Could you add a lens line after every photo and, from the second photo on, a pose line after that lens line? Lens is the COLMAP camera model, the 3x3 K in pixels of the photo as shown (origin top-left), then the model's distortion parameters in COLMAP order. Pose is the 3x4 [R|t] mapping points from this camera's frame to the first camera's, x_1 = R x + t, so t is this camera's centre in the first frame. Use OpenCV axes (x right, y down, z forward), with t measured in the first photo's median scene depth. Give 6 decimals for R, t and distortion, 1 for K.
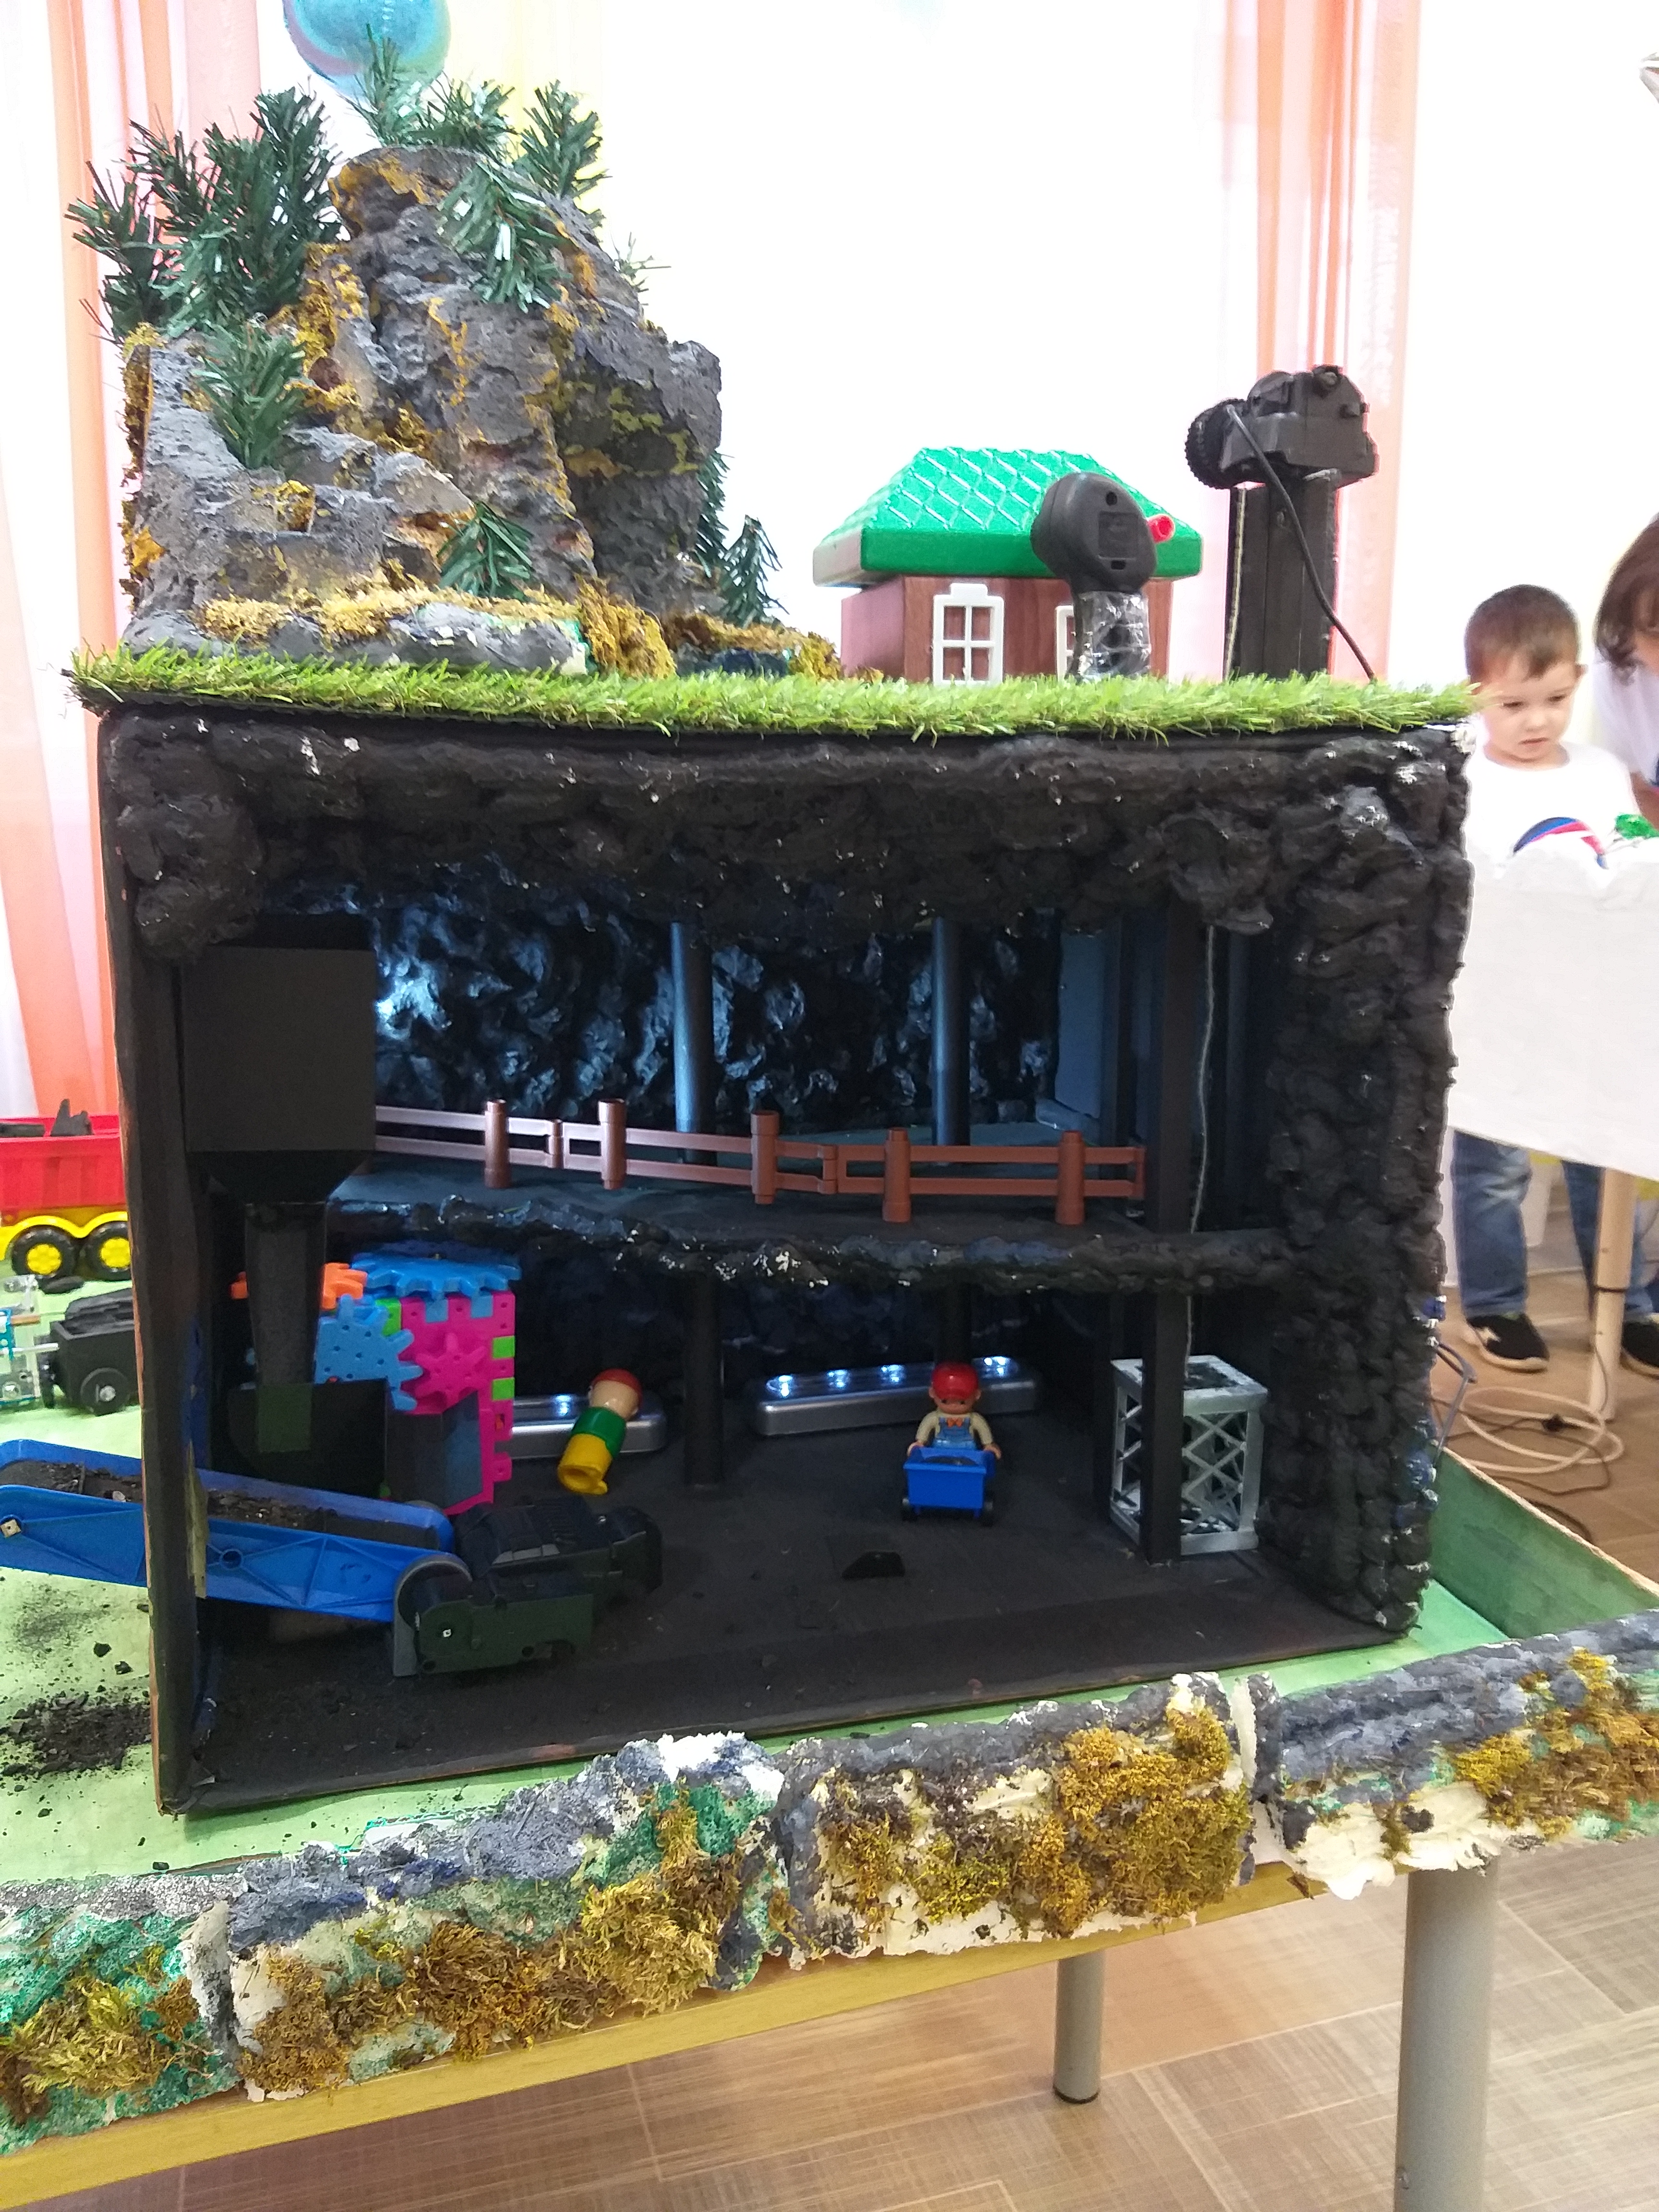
lens RADIAL K [[1699.4, 0, 824.2], [0, 1699.4, 1121.0], [0, 0, 1]] dist [0.044583, -0.090267]
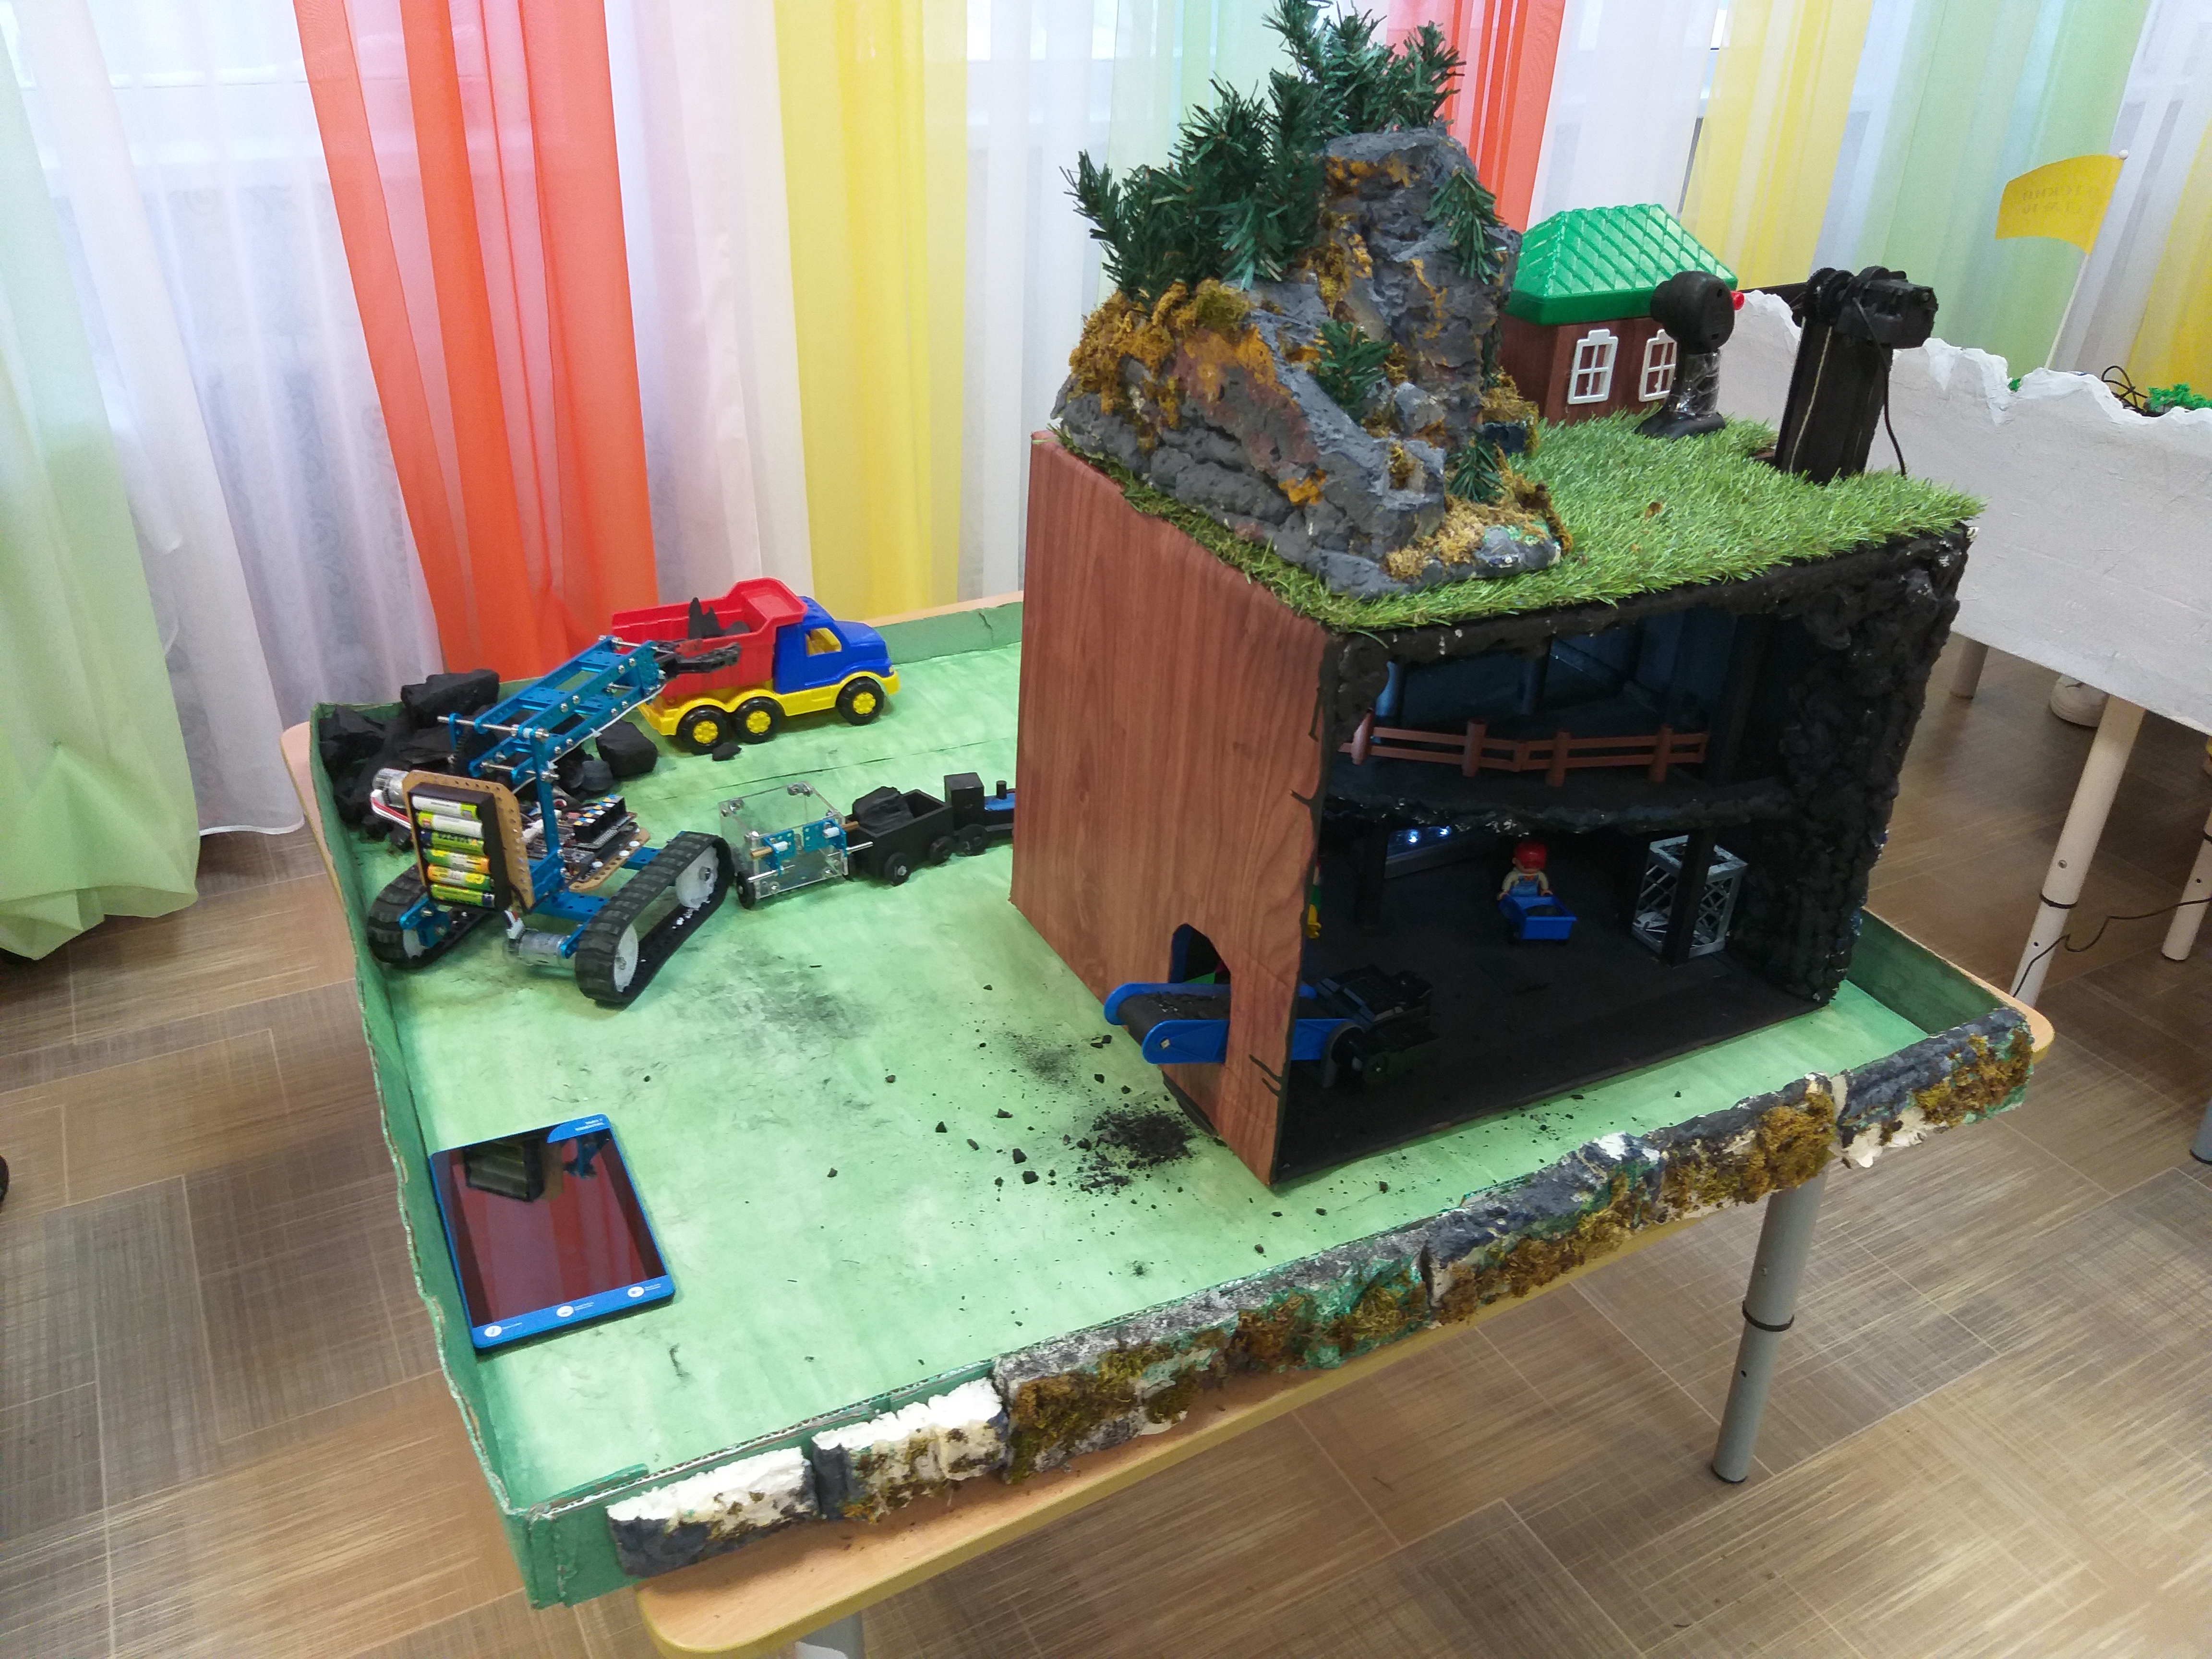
lens RADIAL K [[1699.4, 0, 1094.1], [0, 1699.4, 825.5], [0, 0, 1]] dist [0.044583, -0.090267]
pose [[0.977953, -0.065226, 0.198379, -0.781746], [-0.001198, 0.948200, 0.317672, -0.459499], [-0.208824, -0.310906, 0.927216, -0.445392]]
